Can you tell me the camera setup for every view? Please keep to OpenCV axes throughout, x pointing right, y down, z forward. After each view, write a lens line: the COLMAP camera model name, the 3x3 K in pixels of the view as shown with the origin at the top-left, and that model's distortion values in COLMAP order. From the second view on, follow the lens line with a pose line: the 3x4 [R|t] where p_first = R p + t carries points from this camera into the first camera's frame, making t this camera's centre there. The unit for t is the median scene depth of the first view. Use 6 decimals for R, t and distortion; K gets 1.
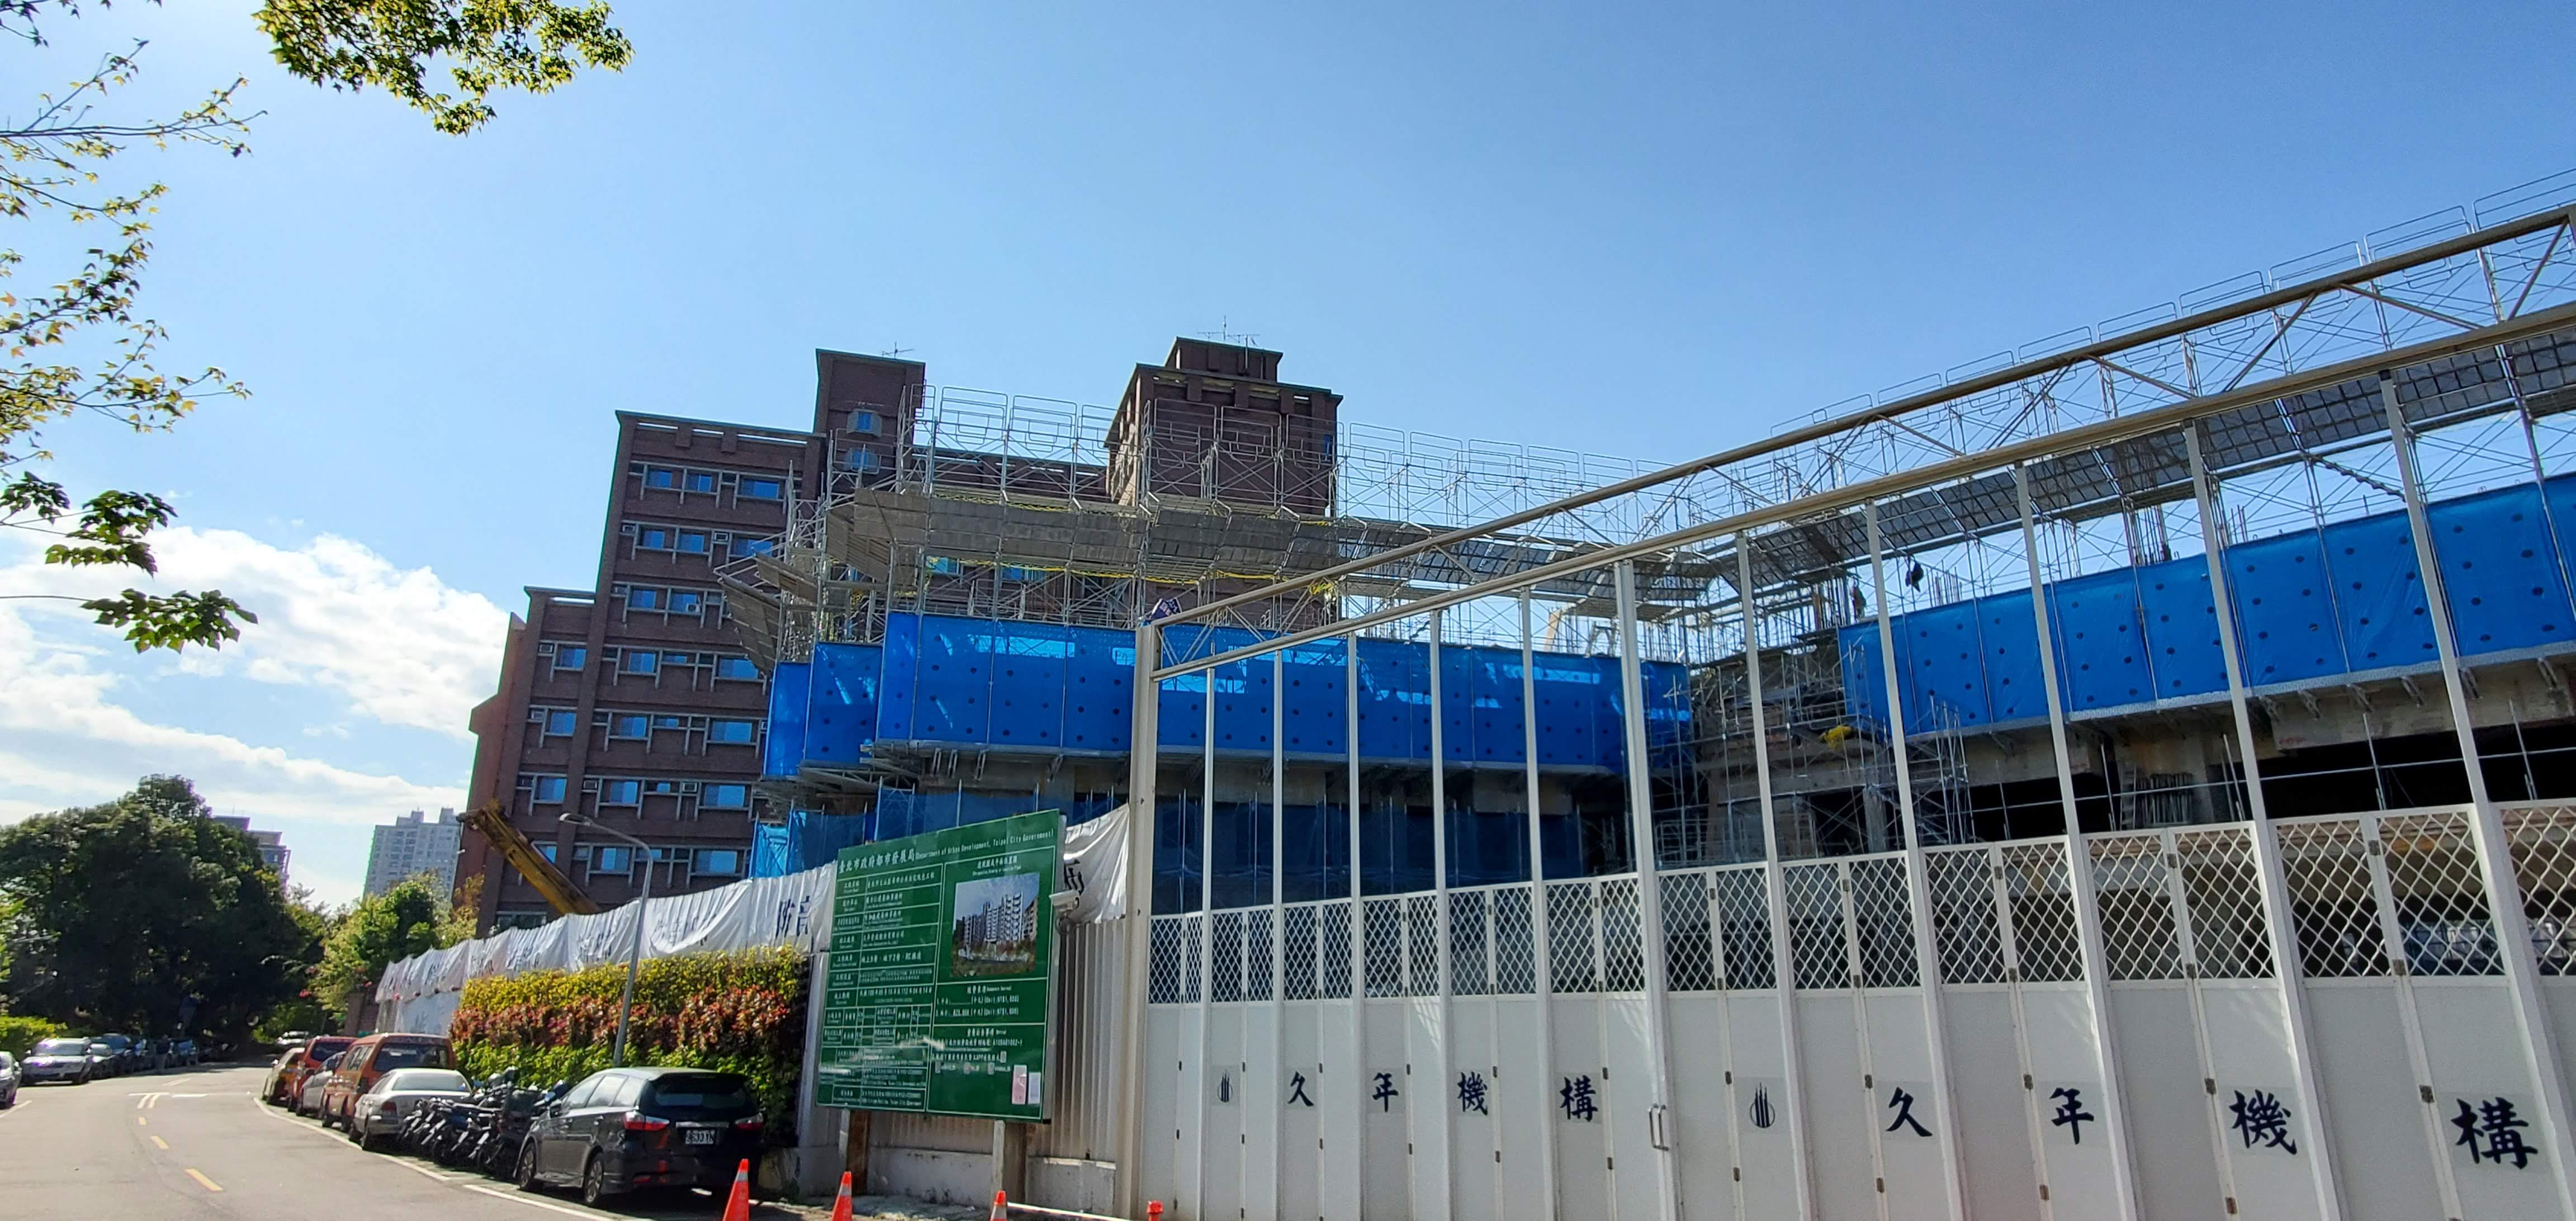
lens RADIAL K [[1377.0, 0, 1355.2], [0, 1377.0, 620.4], [0, 0, 1]] dist [0.016671, 0.000897]
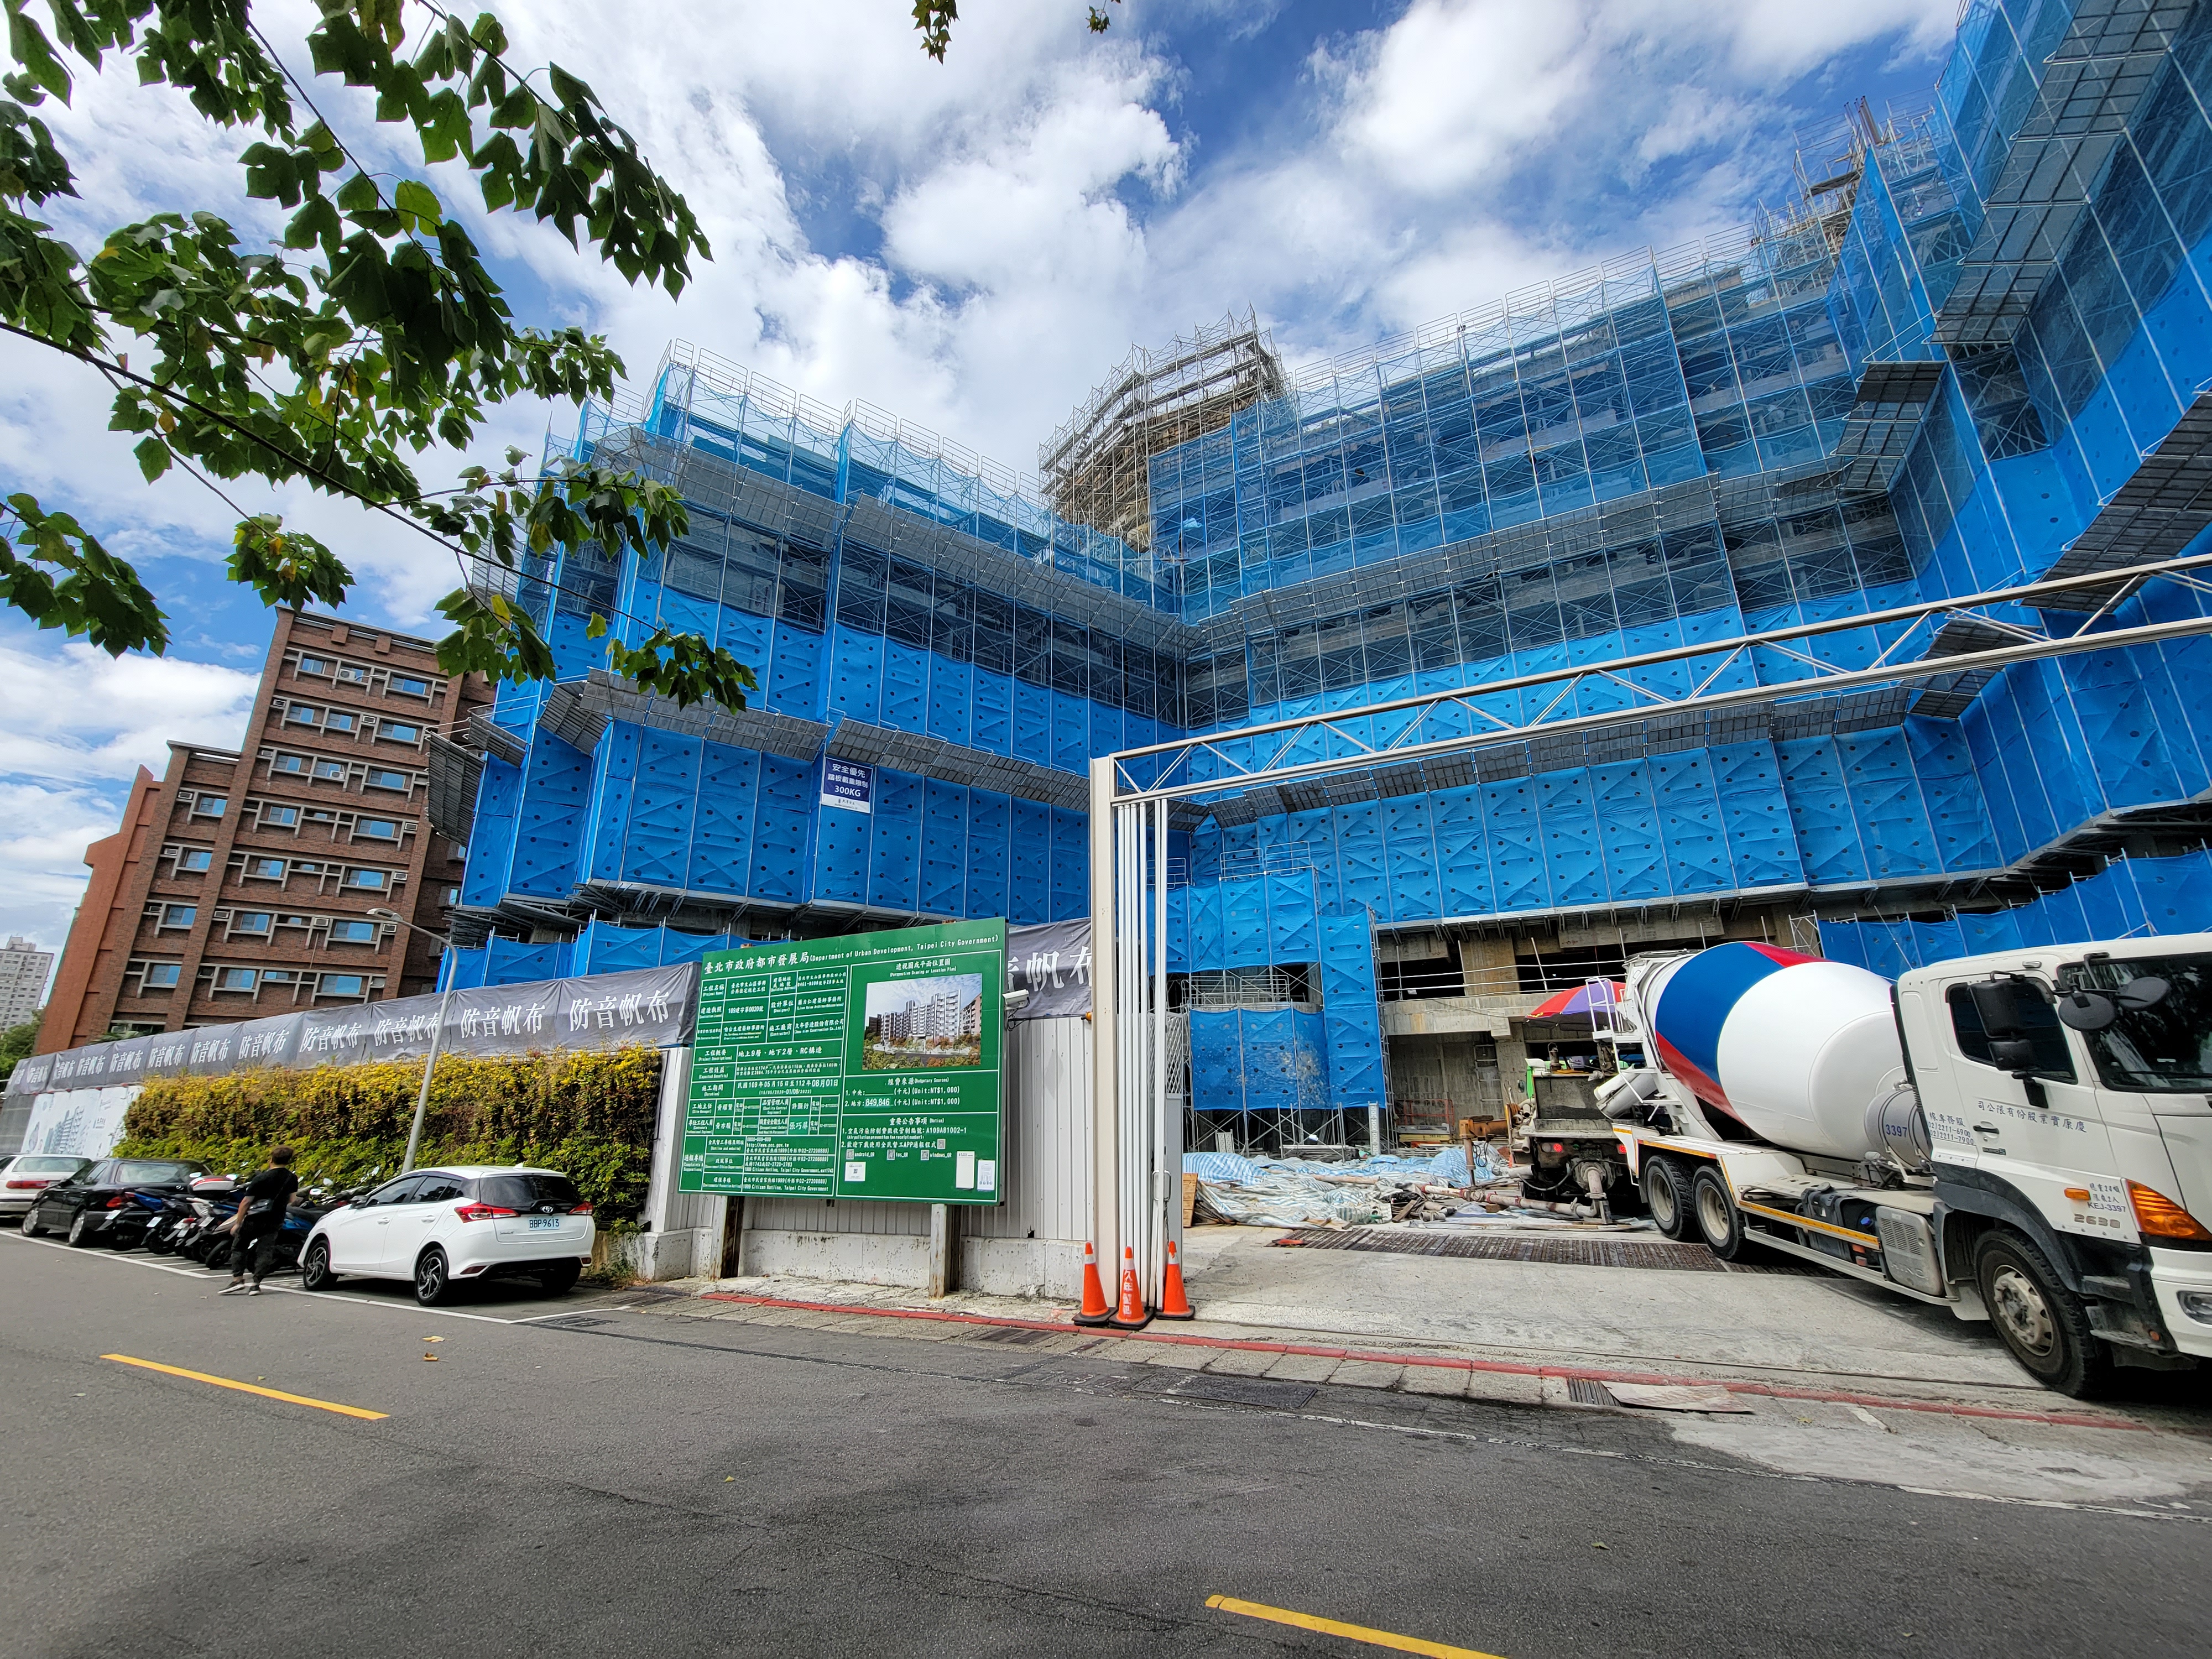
lens RADIAL K [[900.6, 0, 1102.7], [0, 900.6, 839.5], [0, 0, 1]] dist [0.000779, -0.000944]
pose [[0.953938, 0.088496, 0.286654, -0.330969], [-0.083239, 0.996063, -0.030498, 0.085863], [-0.288224, 0.005232, 0.957549, 0.275700]]
